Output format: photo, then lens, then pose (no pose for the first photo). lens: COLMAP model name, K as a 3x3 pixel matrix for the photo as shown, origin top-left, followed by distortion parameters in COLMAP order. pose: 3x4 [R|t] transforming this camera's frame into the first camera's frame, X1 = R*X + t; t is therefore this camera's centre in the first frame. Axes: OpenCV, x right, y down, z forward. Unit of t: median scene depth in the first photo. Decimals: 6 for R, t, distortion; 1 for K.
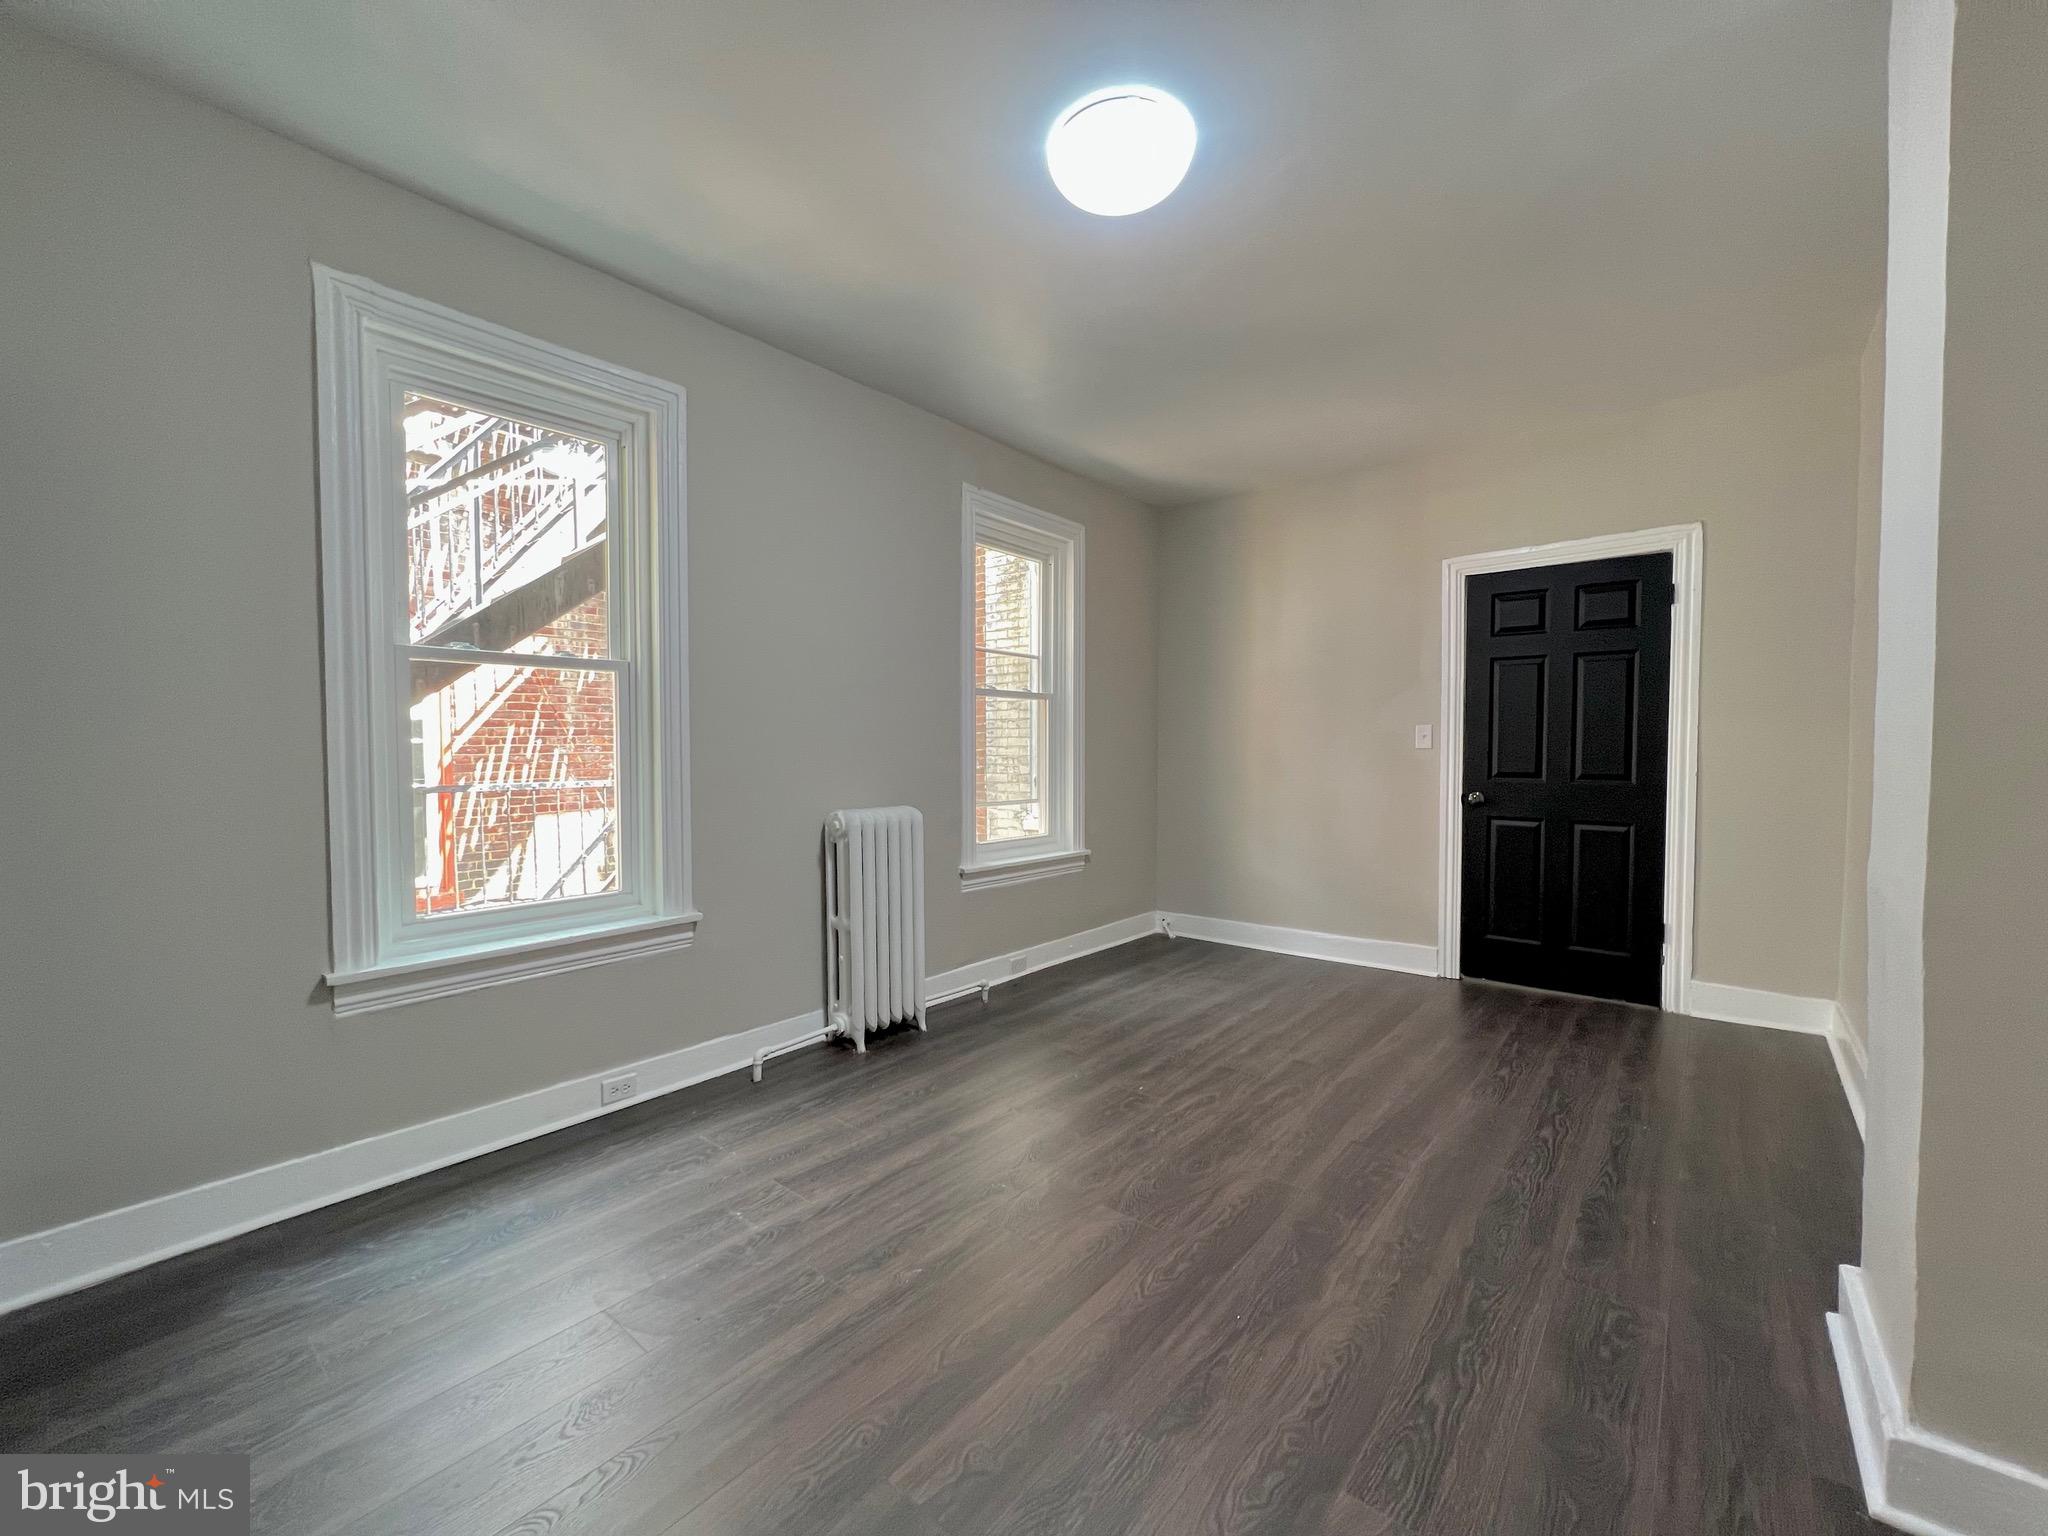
lens RADIAL K [[818.7, 0, 1023.5], [0, 818.7, 772.1], [0, 0, 1]] dist [-0.000651, 0.000108]
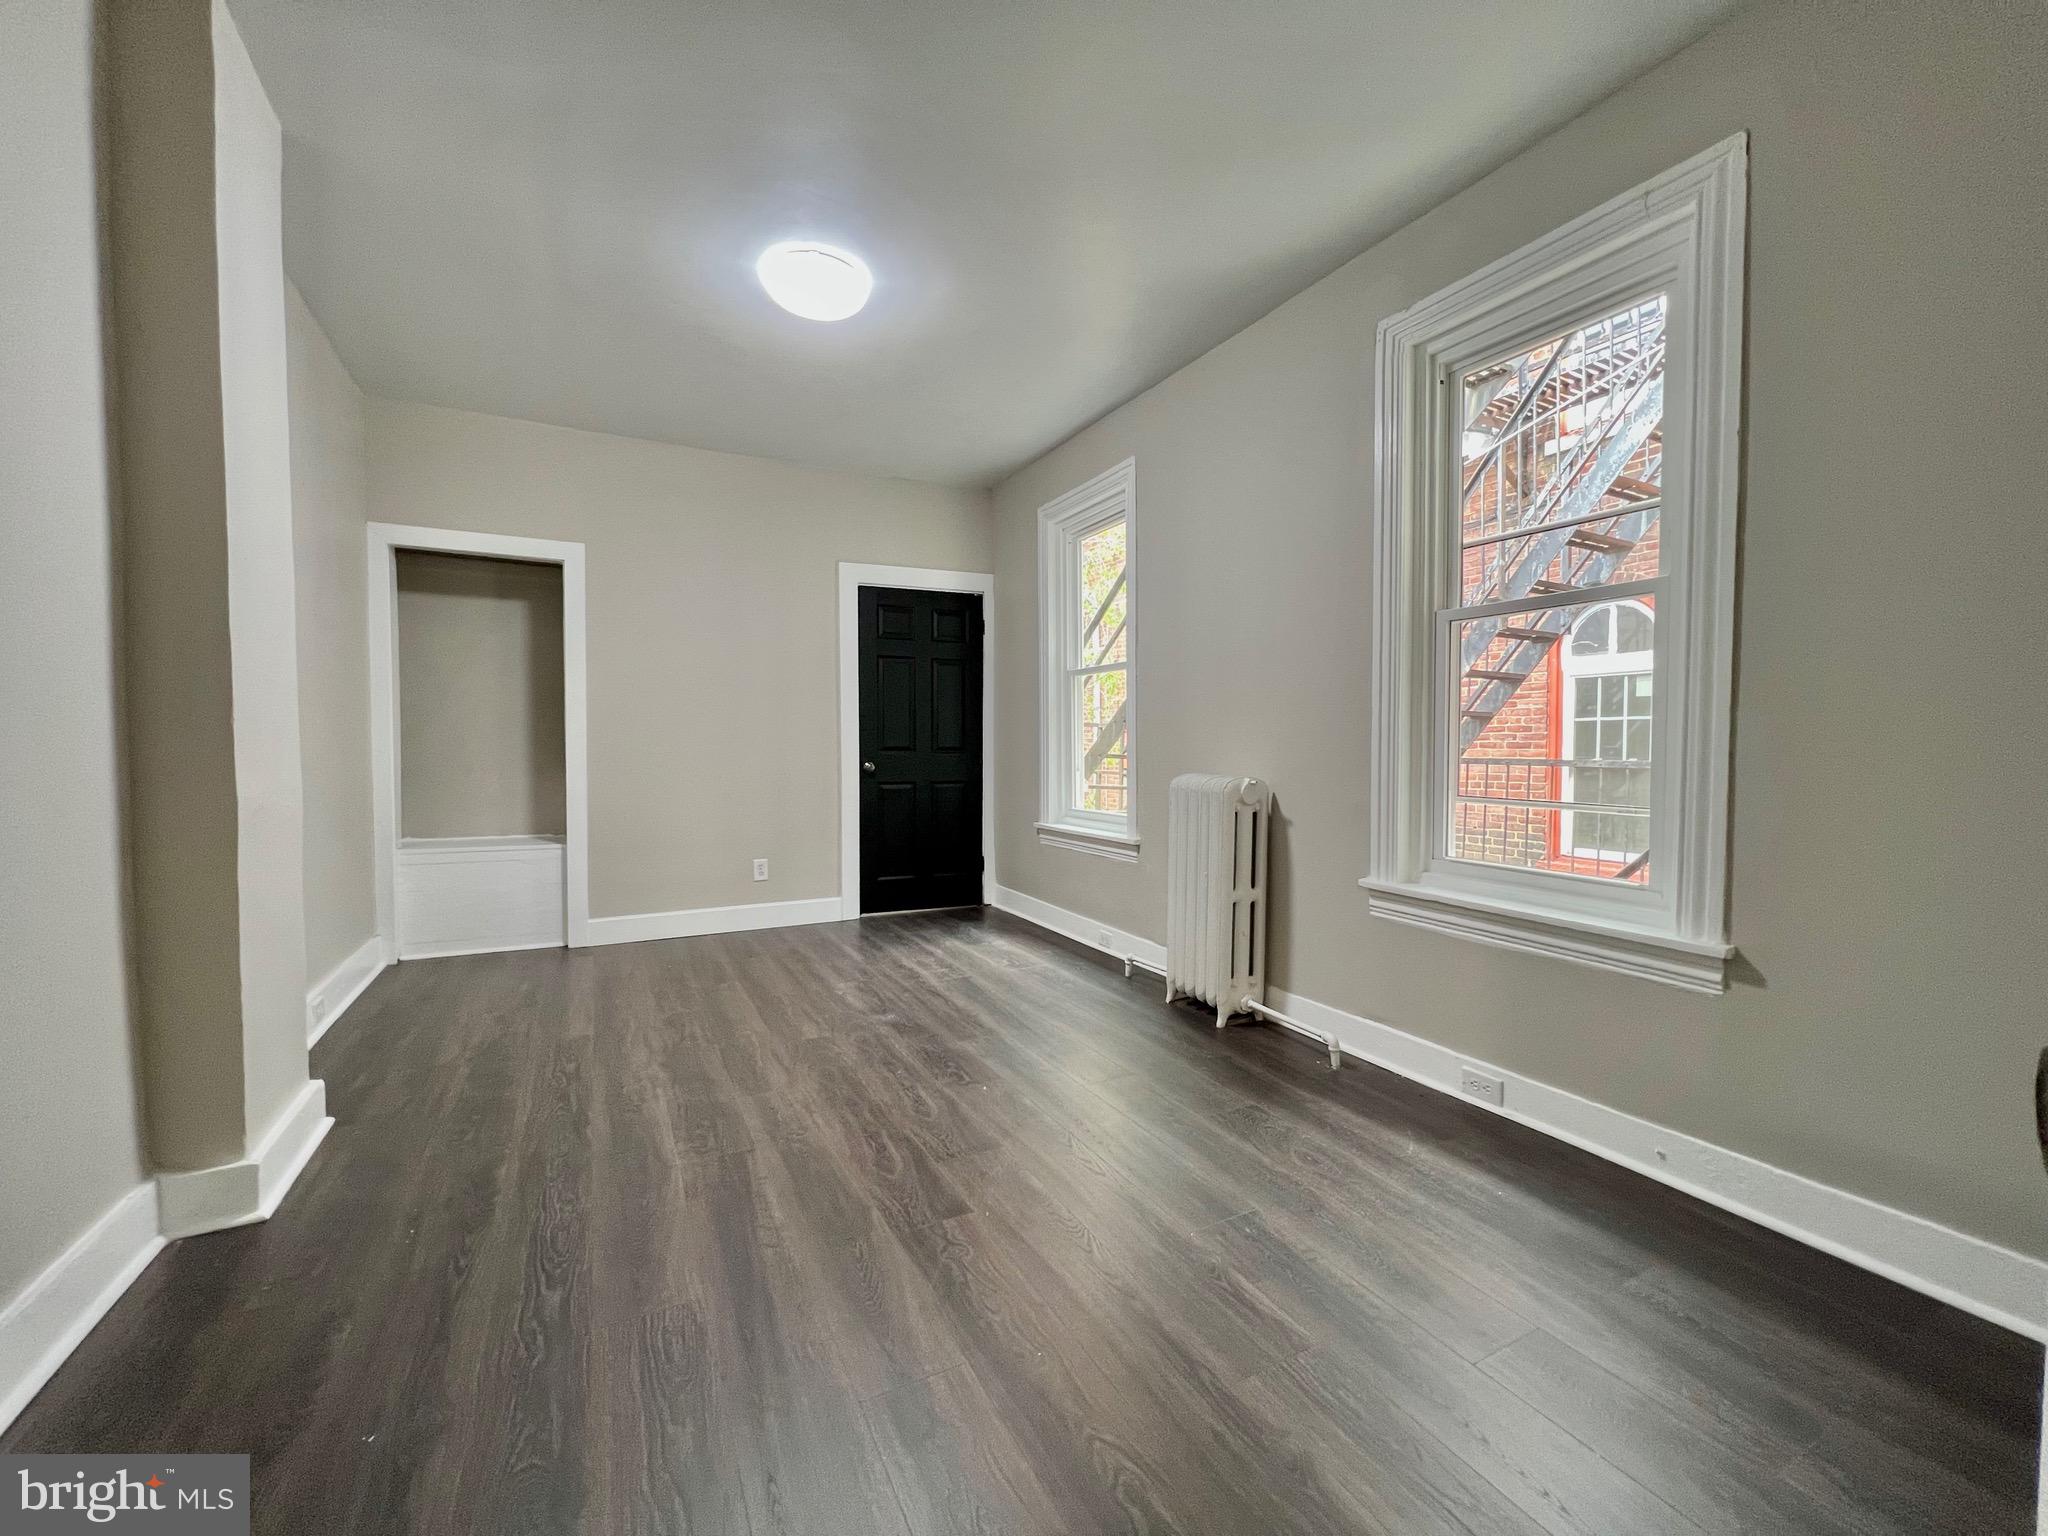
lens RADIAL K [[818.7, 0, 1033.4], [0, 818.7, 772.6], [0, 0, 1]] dist [-0.000651, 0.000108]
pose [[-0.370381, 0.034895, -0.928224, 1.197714], [-0.027395, 0.998449, 0.048466, 0.000195], [0.928476, 0.043380, -0.368851, 1.741766]]
